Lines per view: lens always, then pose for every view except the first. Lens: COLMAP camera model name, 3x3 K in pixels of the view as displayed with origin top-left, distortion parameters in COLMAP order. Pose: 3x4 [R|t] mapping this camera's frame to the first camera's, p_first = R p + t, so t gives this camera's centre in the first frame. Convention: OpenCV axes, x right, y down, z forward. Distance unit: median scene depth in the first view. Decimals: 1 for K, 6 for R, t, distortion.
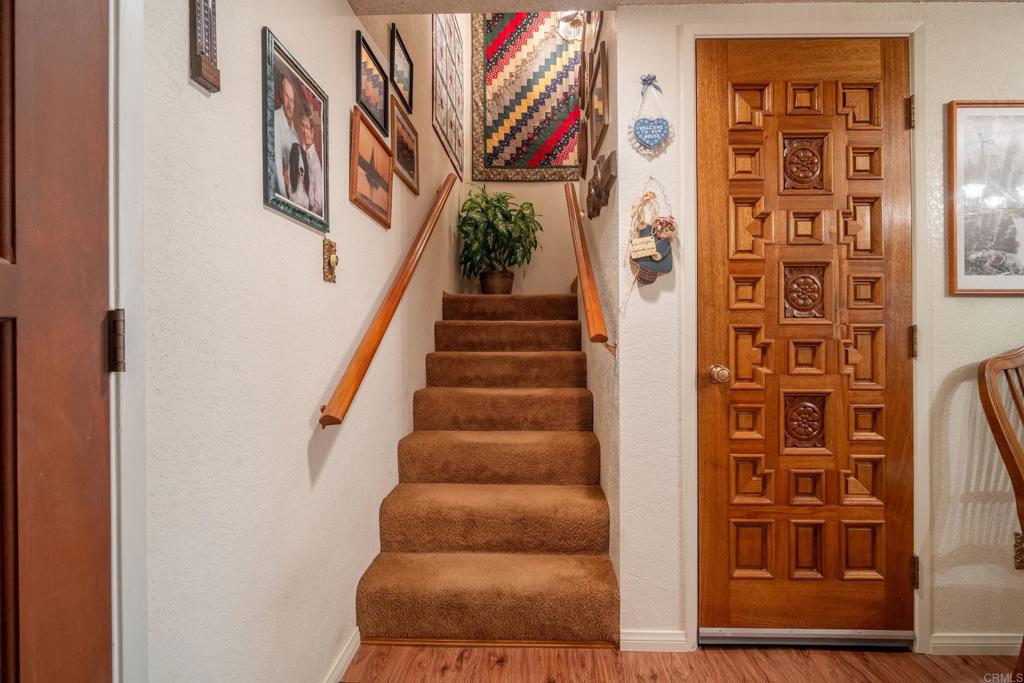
lens RADIAL K [[478.1, 0, 489.7], [0, 478.1, 328.1], [0, 0, 1]] dist [-0.001795, -0.003361]
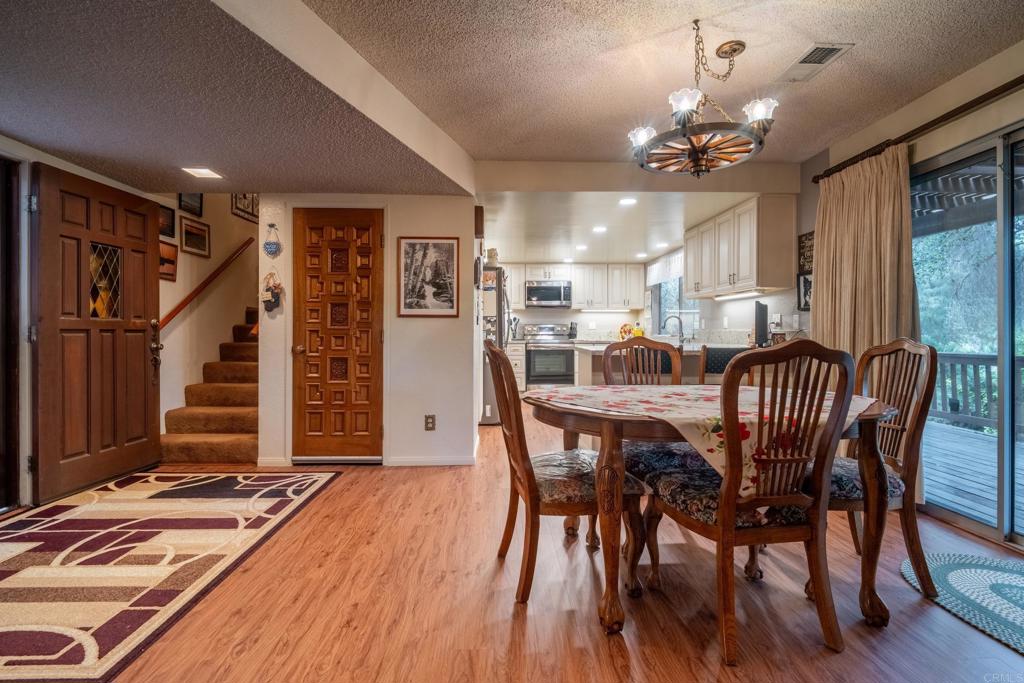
lens RADIAL K [[478.1, 0, 492.3], [0, 478.1, 330.6], [0, 0, 1]] dist [-0.001795, -0.003361]
pose [[0.997880, 0.005187, 0.064871, 1.271202], [-0.005203, 0.999986, 0.000082, -0.003282], [-0.064870, -0.000420, 0.997894, -1.433300]]
